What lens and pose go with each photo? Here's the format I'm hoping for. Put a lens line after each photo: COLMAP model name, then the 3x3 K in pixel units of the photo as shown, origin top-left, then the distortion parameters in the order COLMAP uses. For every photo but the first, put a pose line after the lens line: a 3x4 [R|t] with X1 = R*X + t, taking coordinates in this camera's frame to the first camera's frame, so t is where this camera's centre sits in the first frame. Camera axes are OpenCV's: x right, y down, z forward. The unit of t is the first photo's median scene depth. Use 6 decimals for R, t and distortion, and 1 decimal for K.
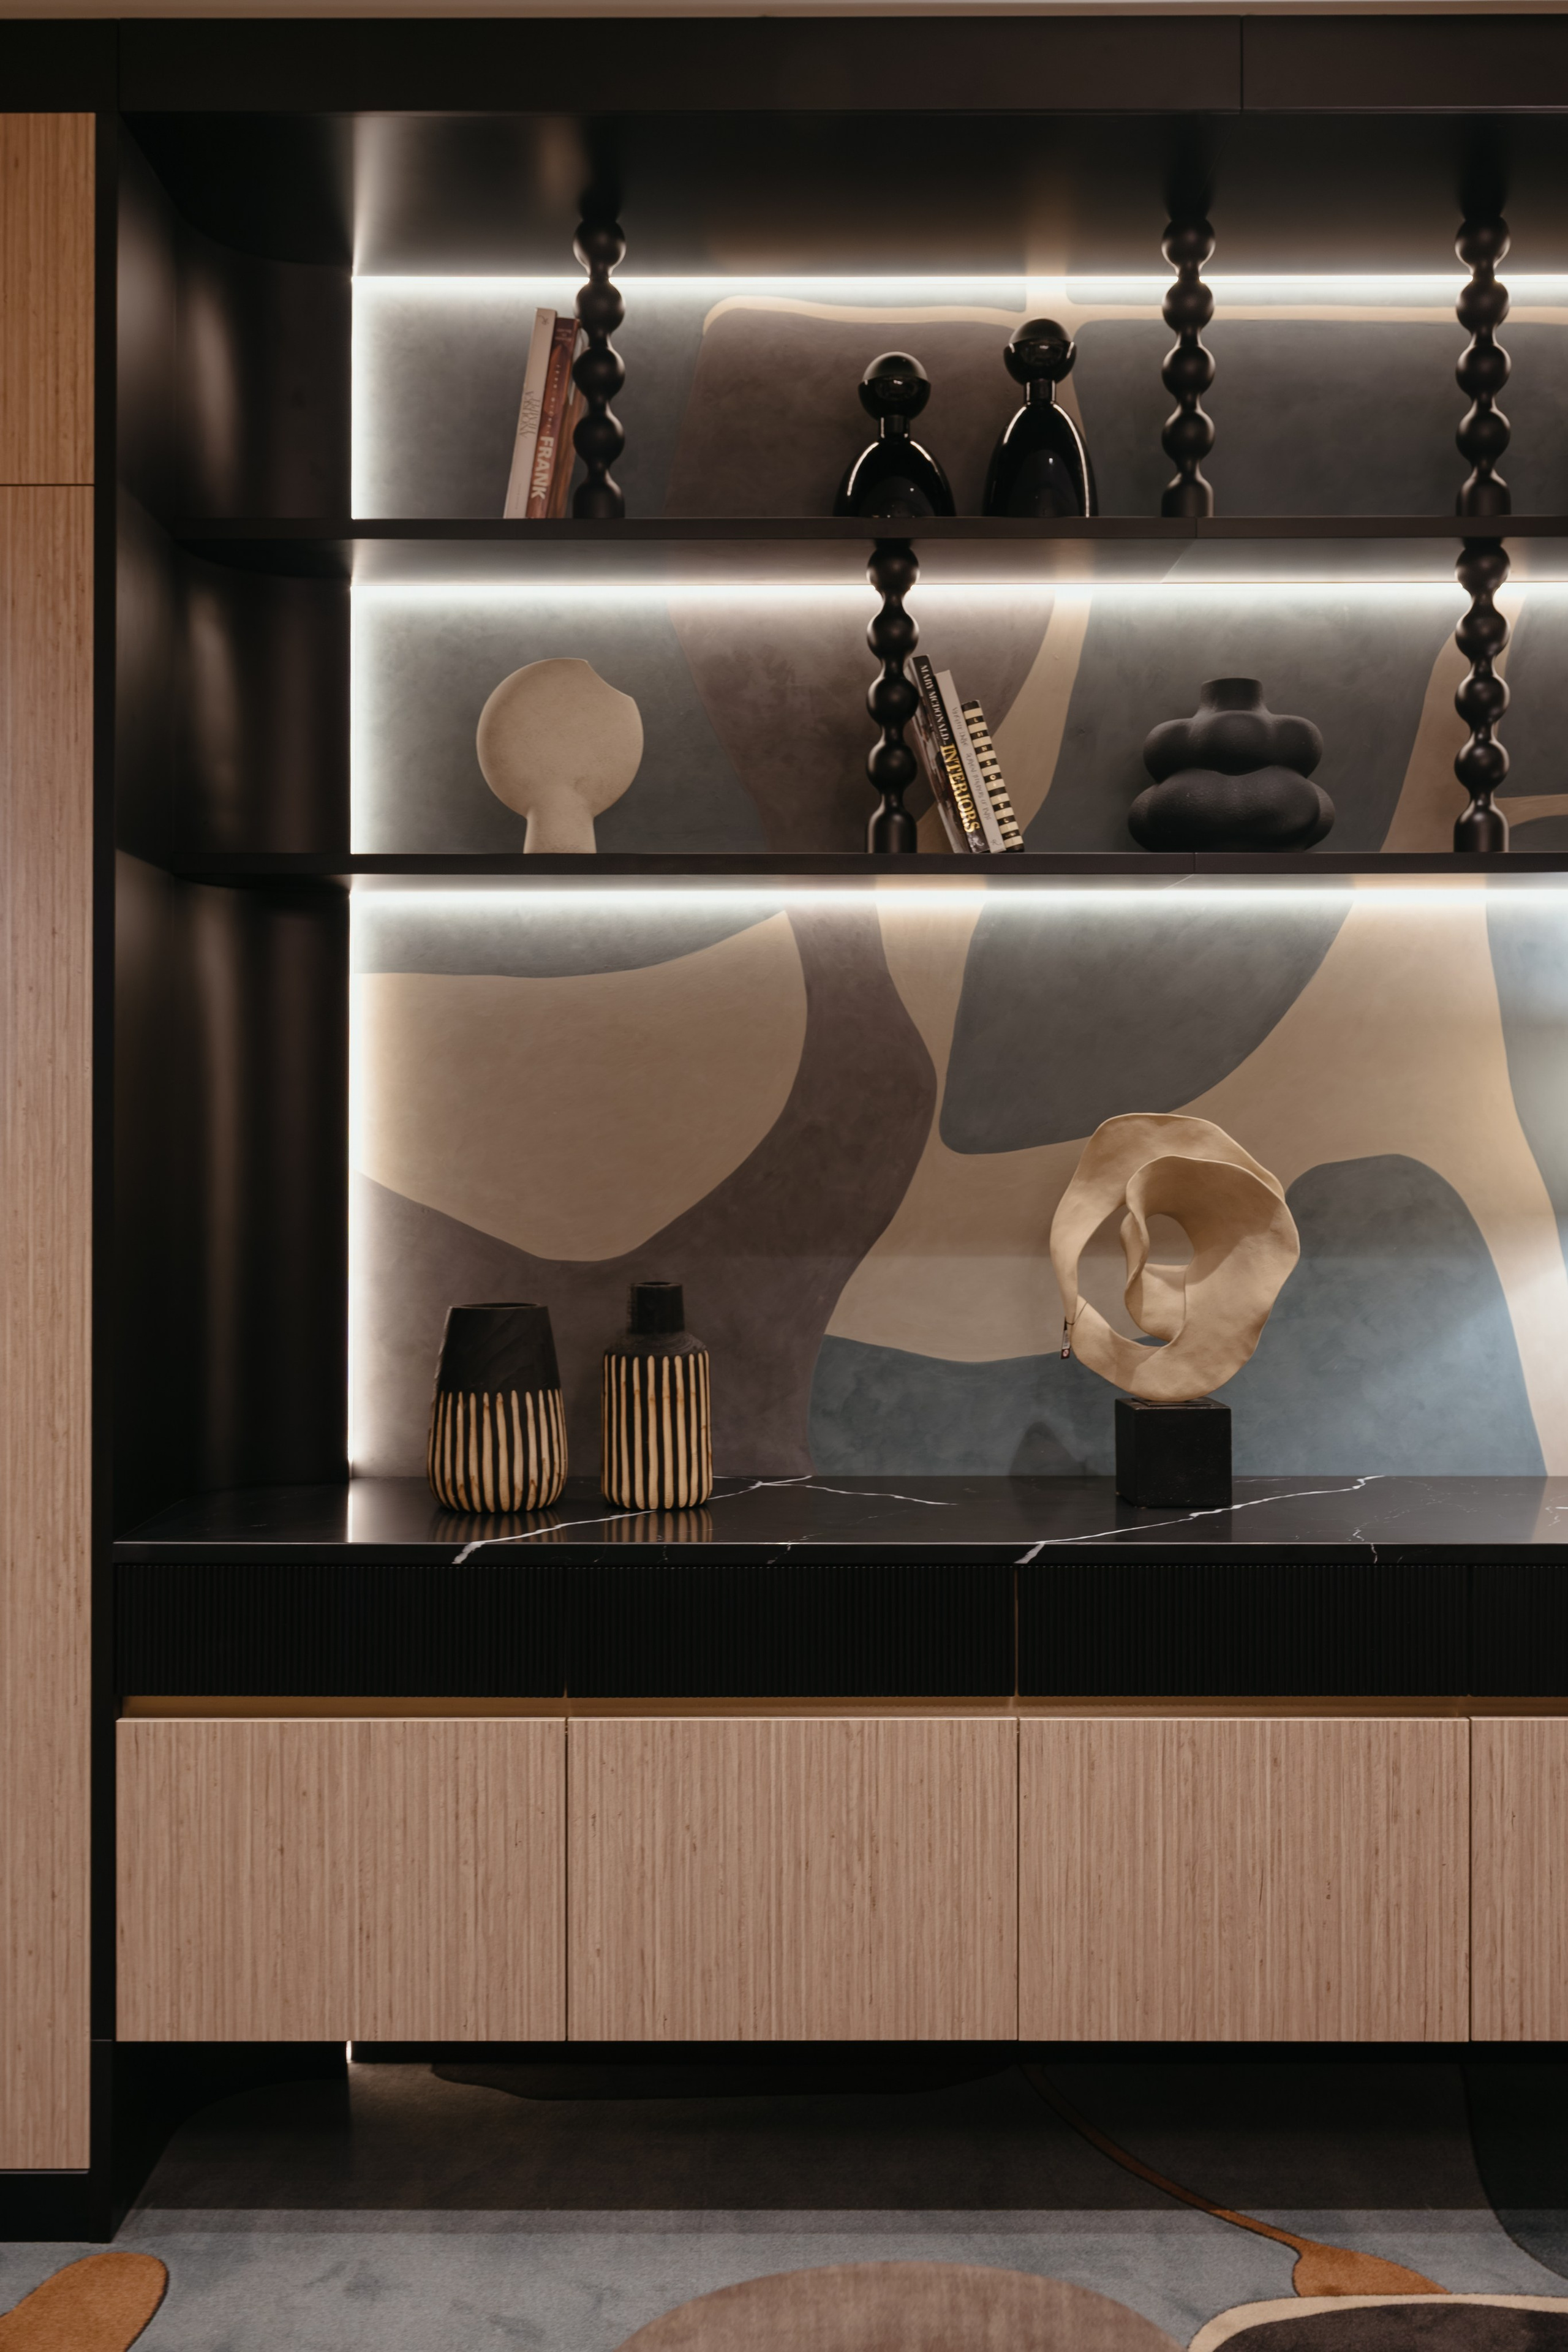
lens RADIAL K [[2284.2, 0, 784.1], [0, 2284.2, 1047.7], [0, 0, 1]] dist [0.002720, 0.001680]
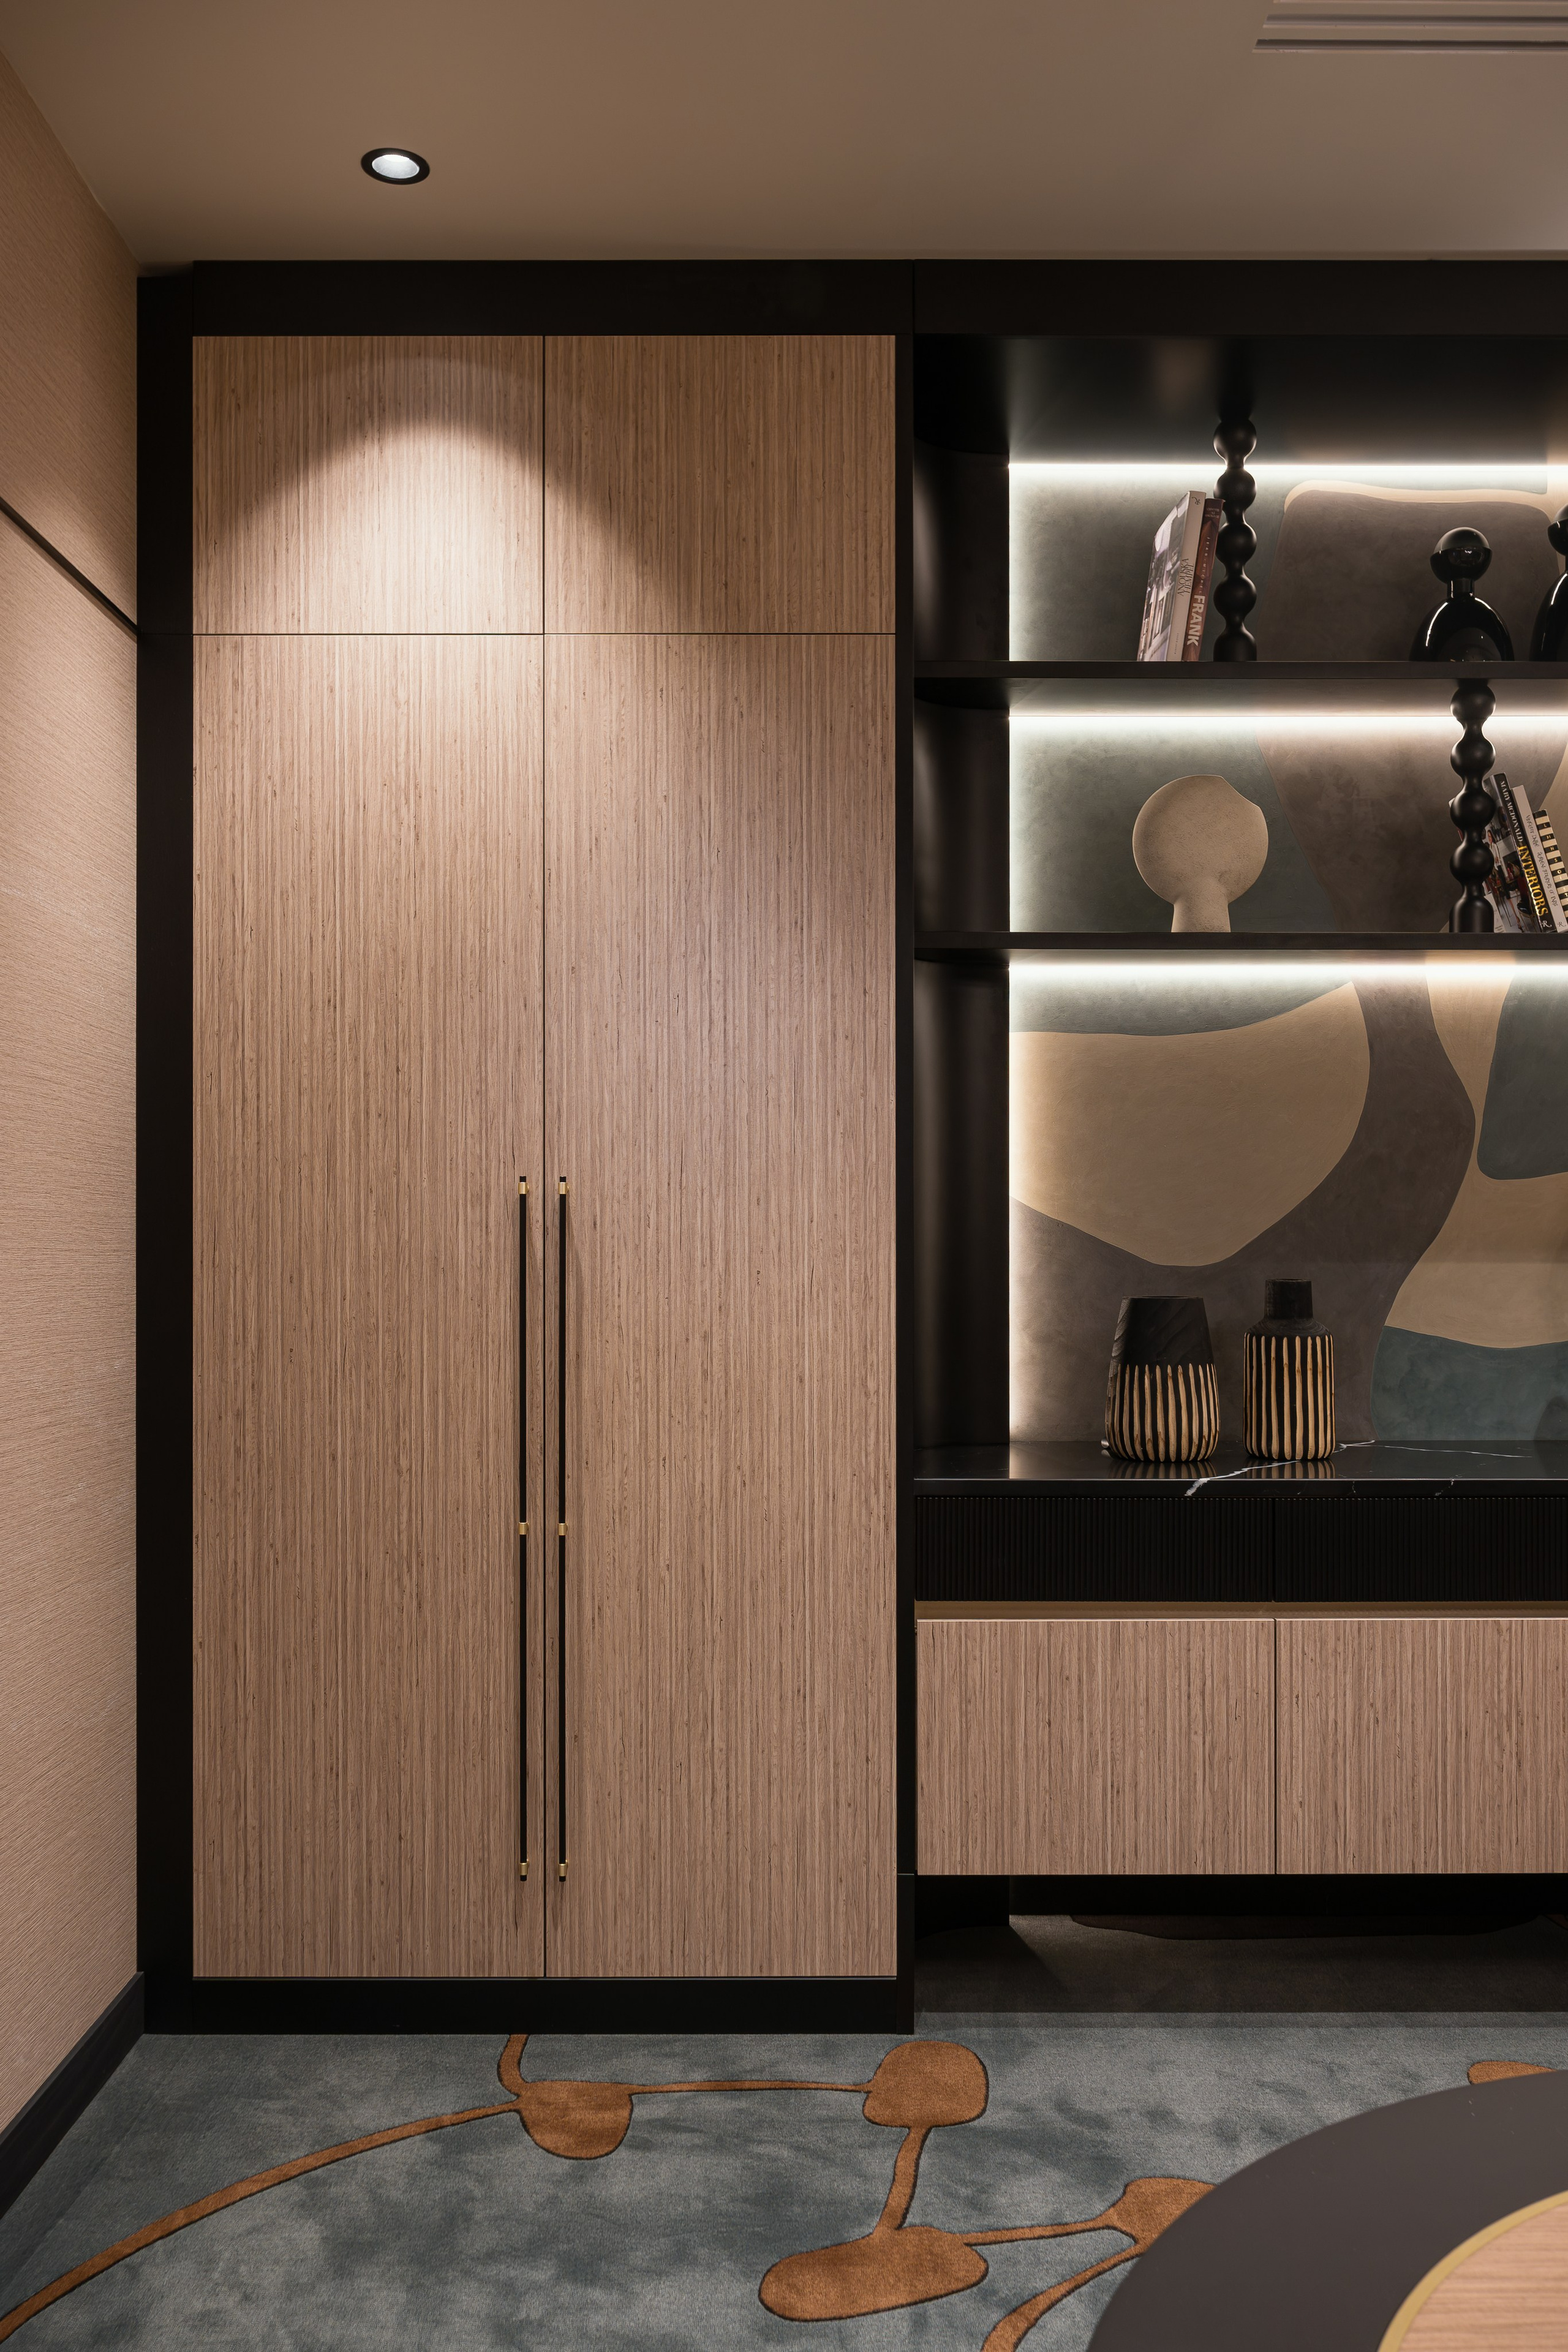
lens RADIAL K [[2014.7, 0, 939.5], [0, 2014.7, 1144.5], [0, 0, 1]] dist [0.001266, 0.001652]
pose [[0.999962, 0.000961, 0.008681, -0.286583], [-0.001031, 0.999967, 0.008000, 0.023888], [-0.008673, -0.008009, 0.999930, -0.103075]]
